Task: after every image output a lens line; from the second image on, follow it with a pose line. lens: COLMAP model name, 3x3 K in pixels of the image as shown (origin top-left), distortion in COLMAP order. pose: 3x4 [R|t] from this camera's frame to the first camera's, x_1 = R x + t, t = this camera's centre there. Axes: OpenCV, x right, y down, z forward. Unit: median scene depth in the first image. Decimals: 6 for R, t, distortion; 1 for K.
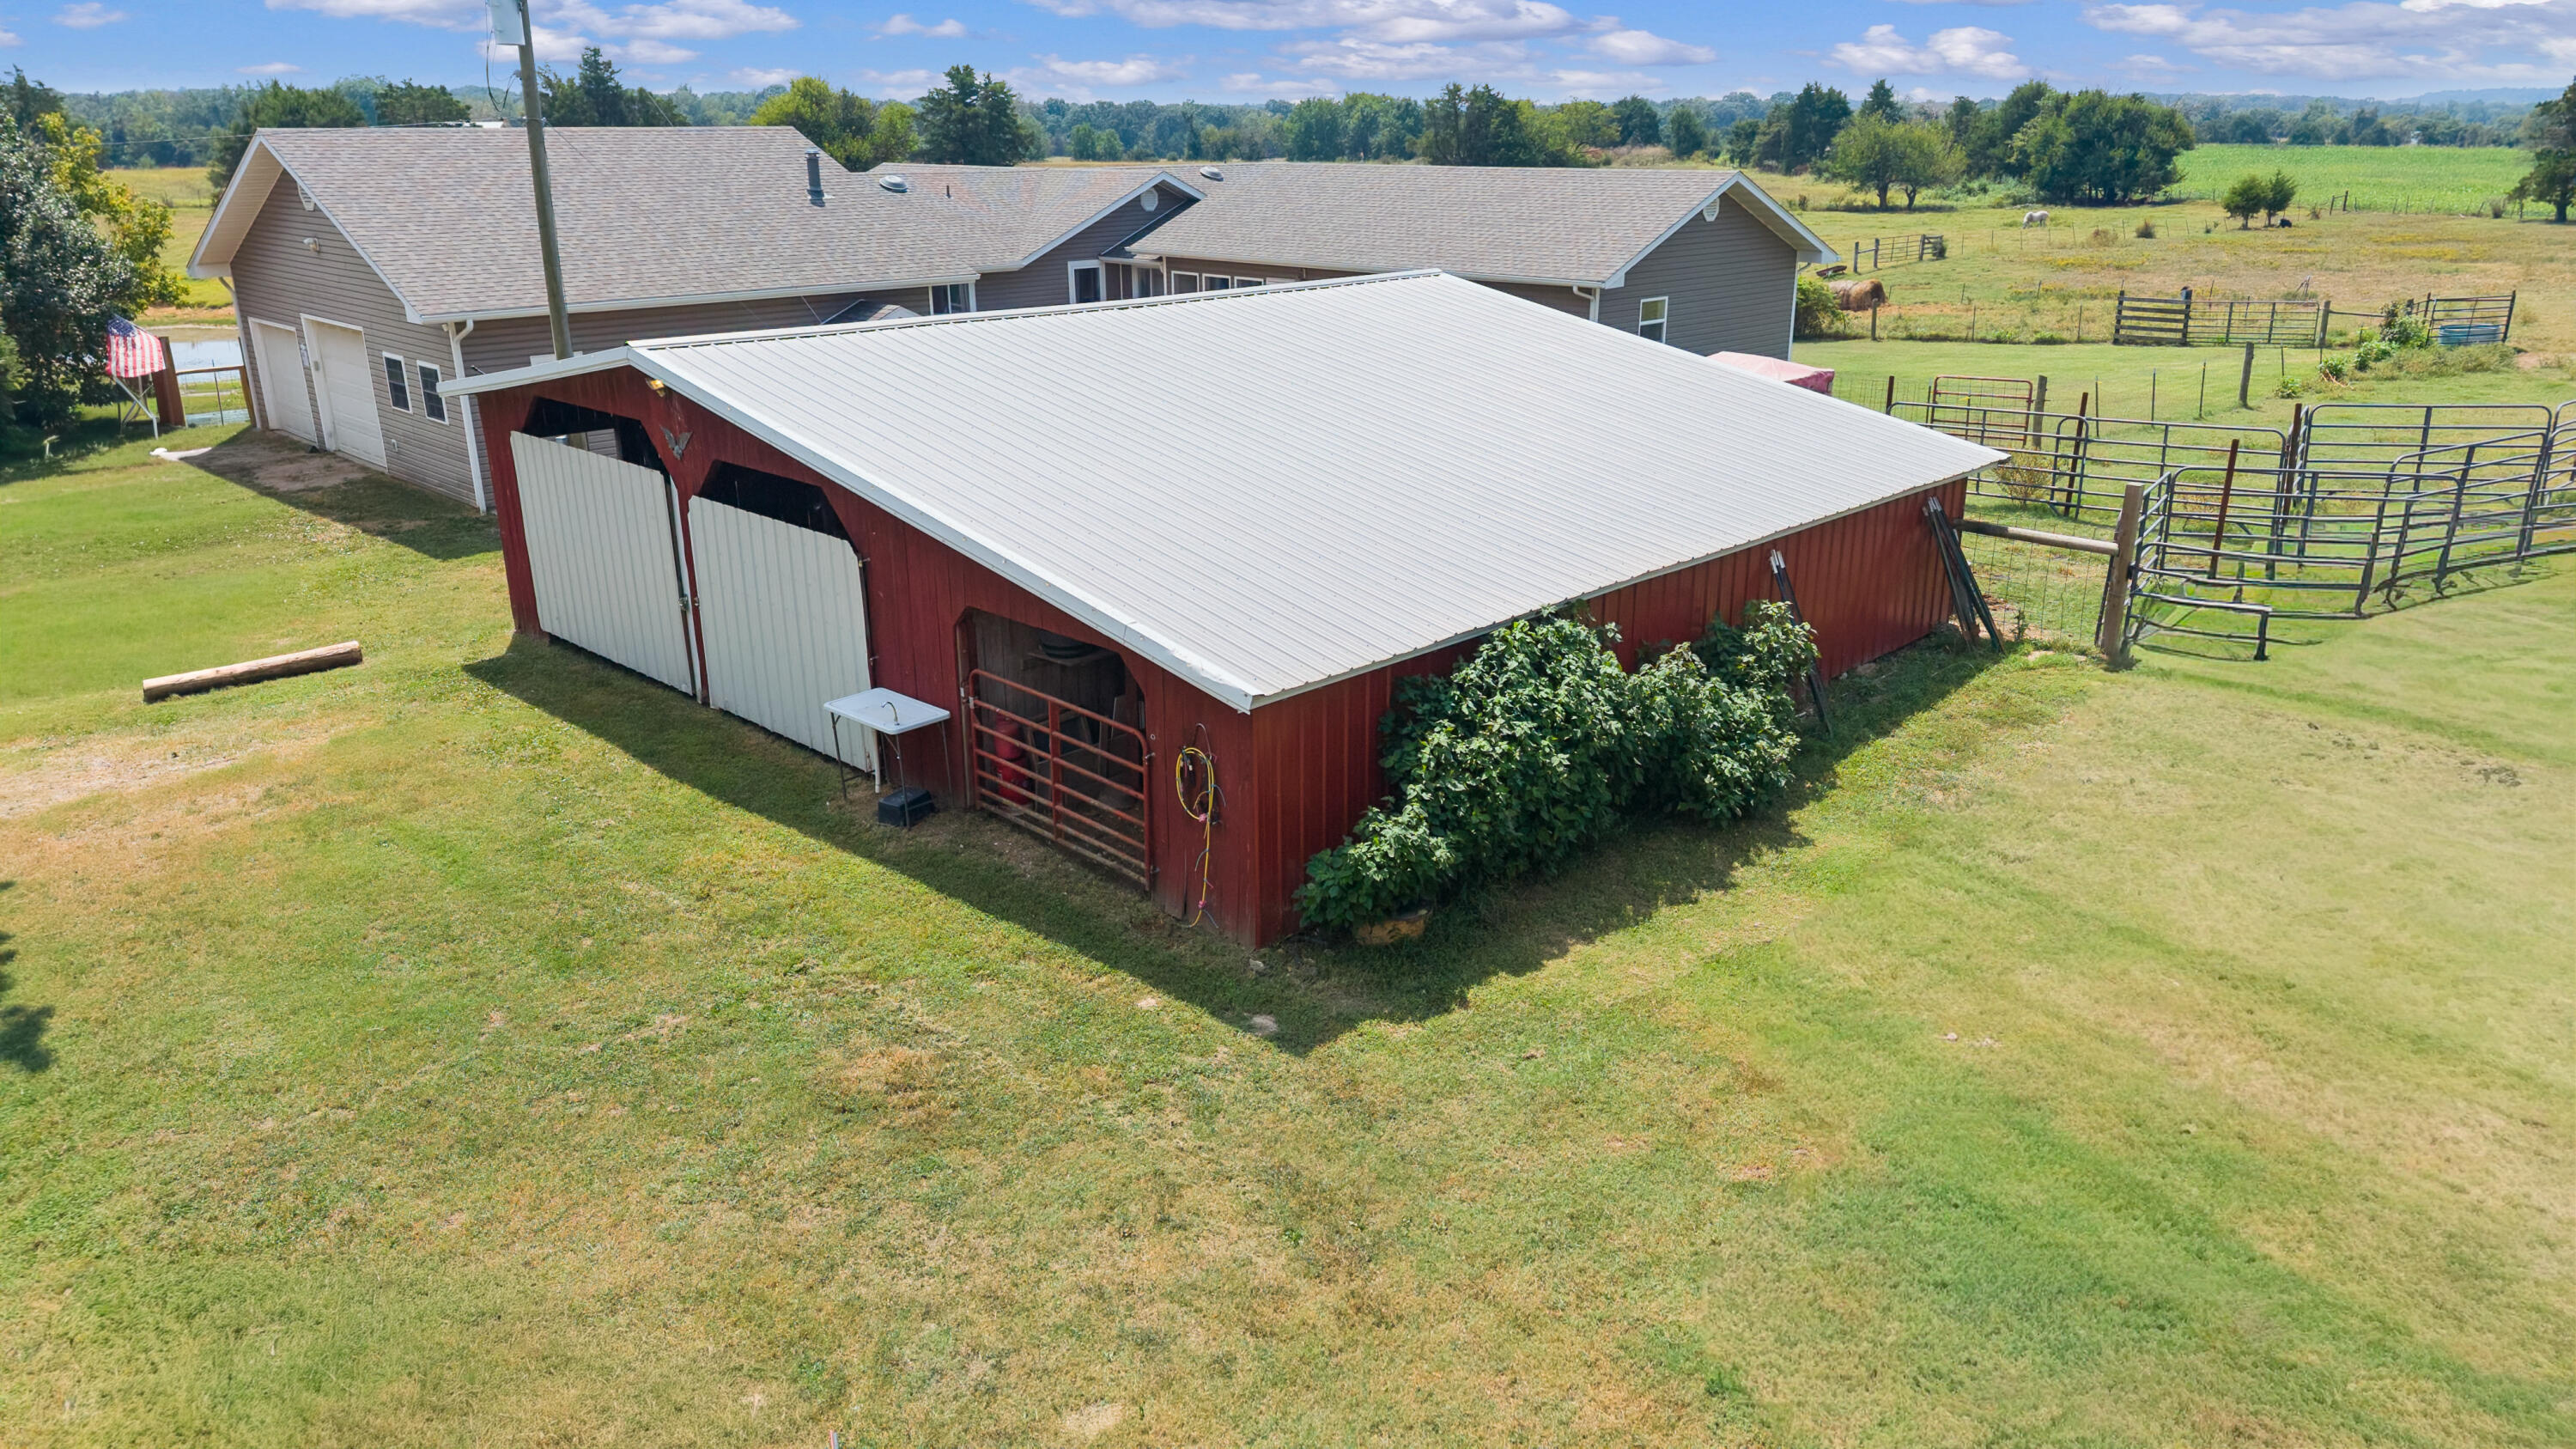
lens RADIAL K [[1708.1, 0, 1285.1], [0, 1708.1, 732.6], [0, 0, 1]] dist [0.035500, -0.051952]
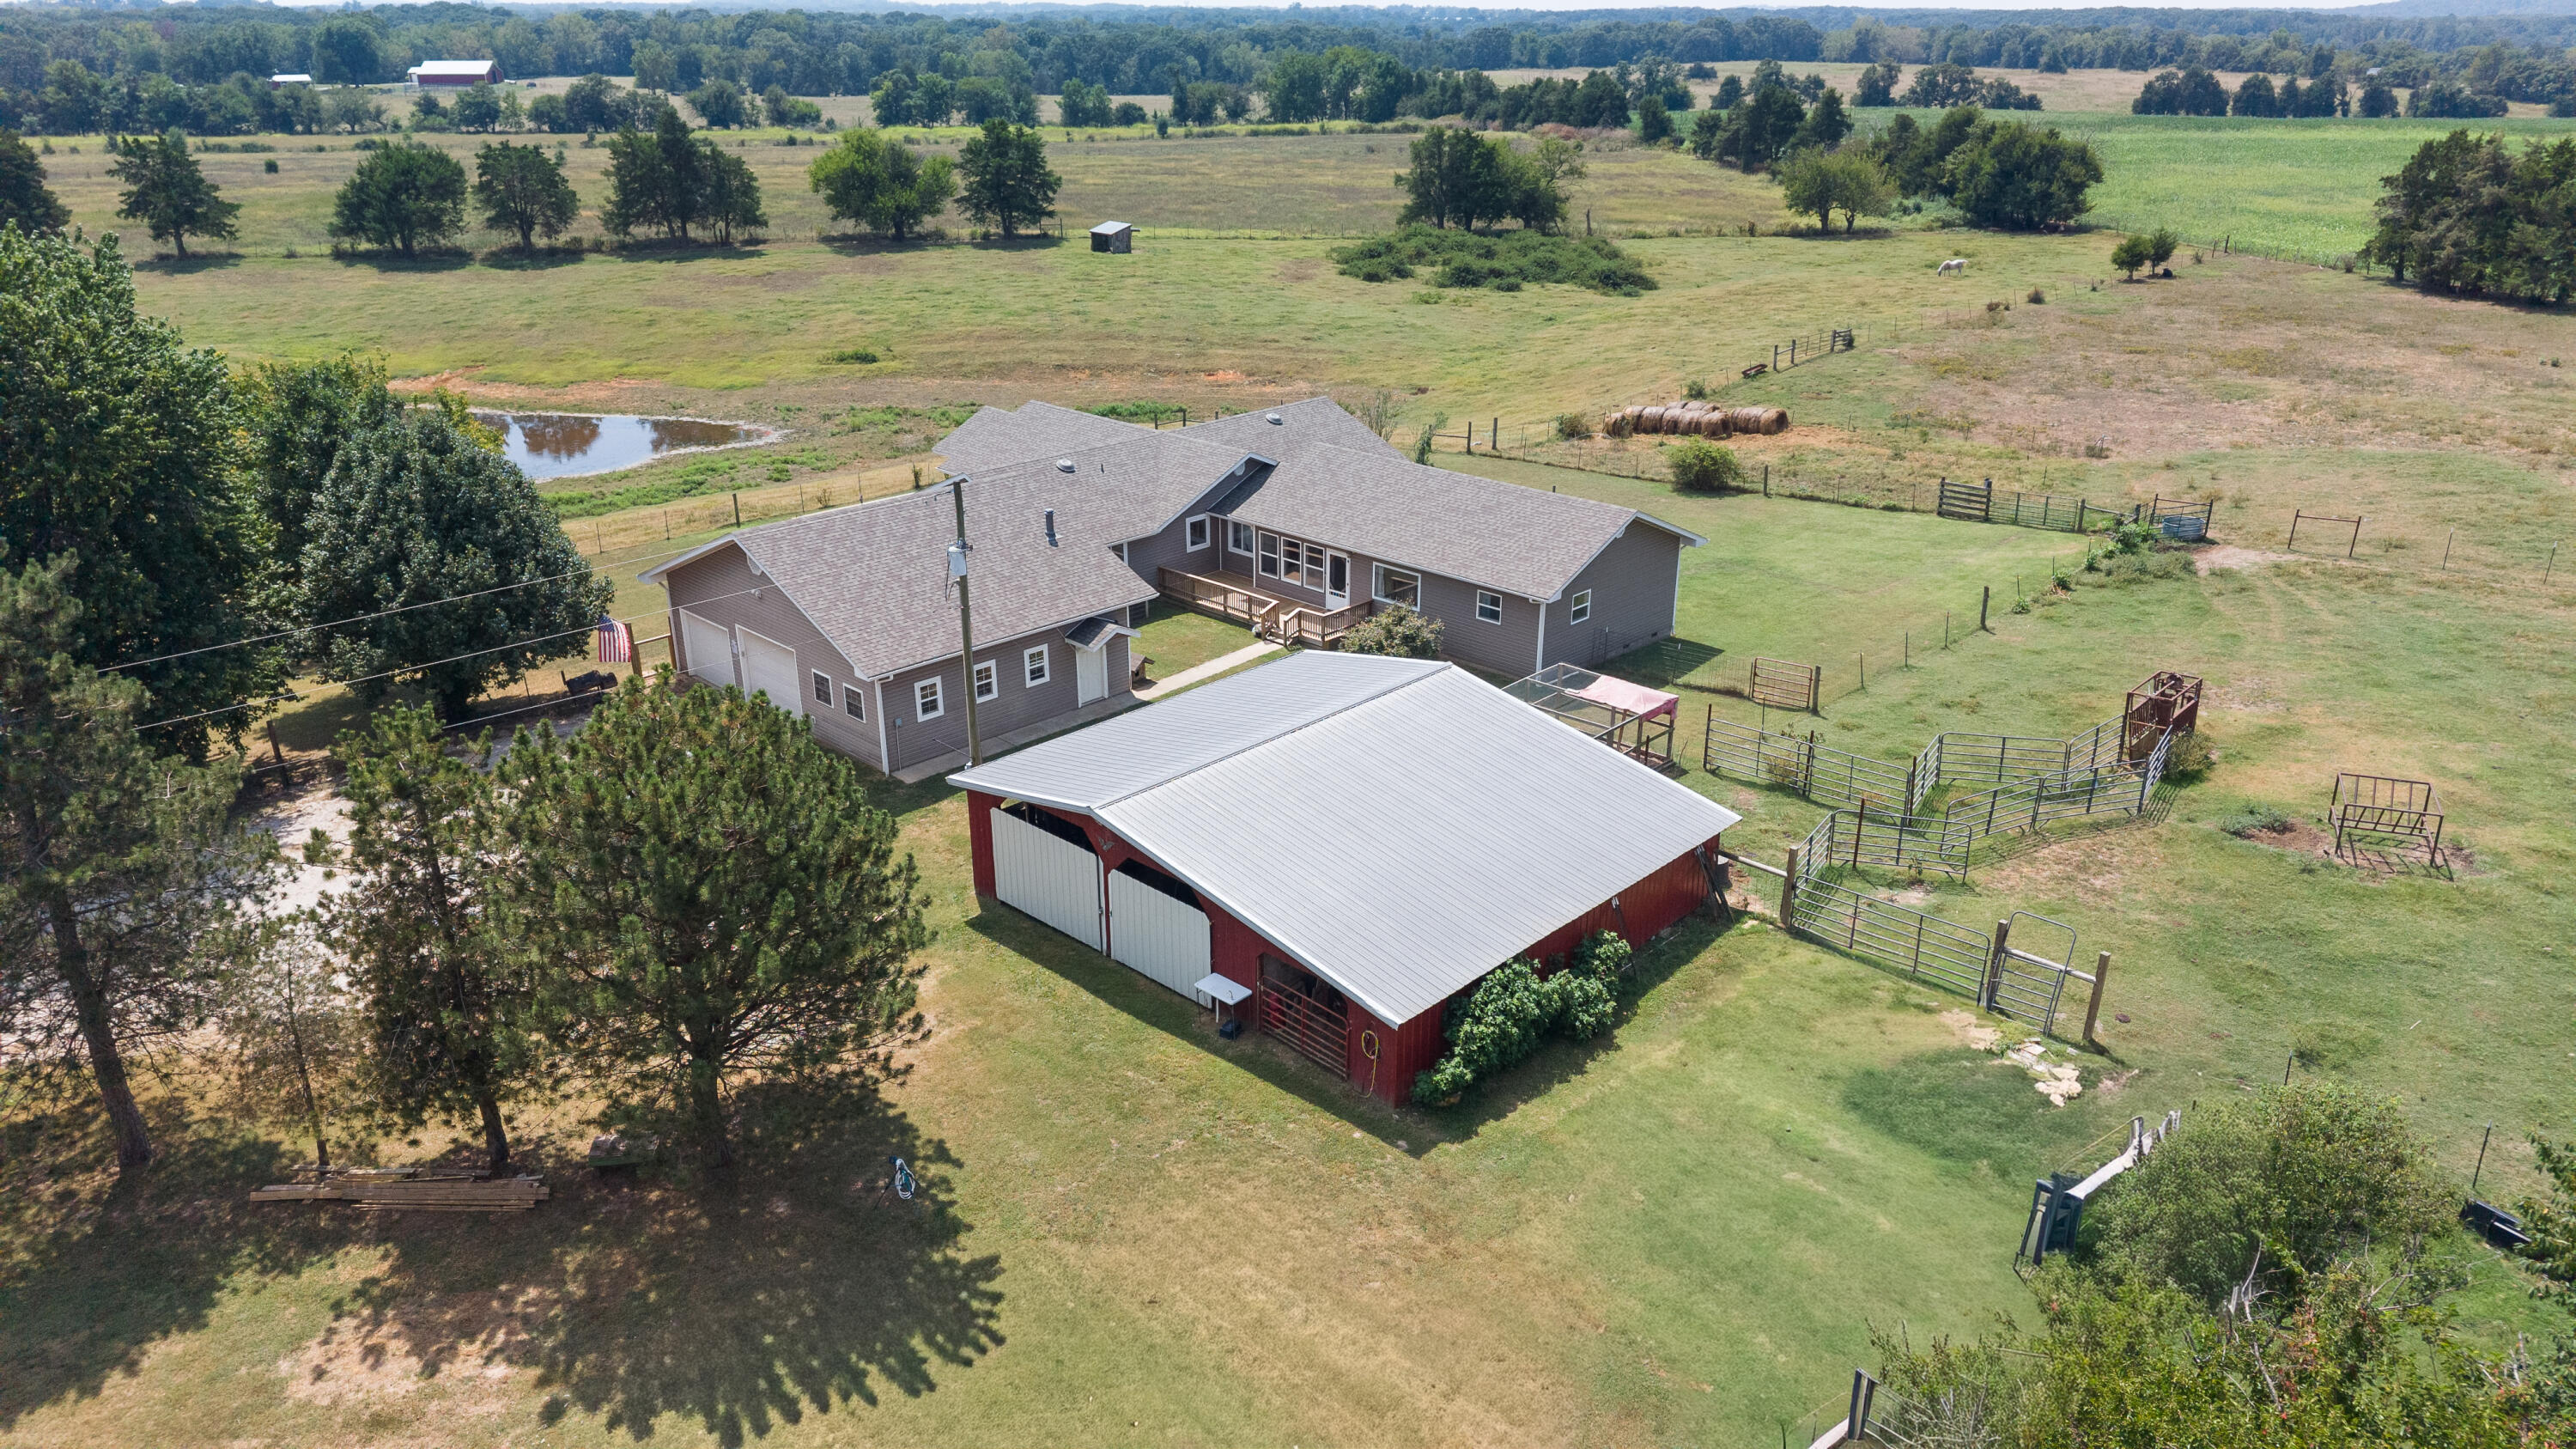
lens RADIAL K [[1708.1, 0, 1285.1], [0, 1708.1, 732.6], [0, 0, 1]] dist [0.035500, -0.051952]
pose [[0.999883, -0.003104, 0.014965, -0.174756], [0.002290, 0.998533, 0.054107, -0.461461], [-0.015111, -0.054067, 0.998423, -1.222167]]
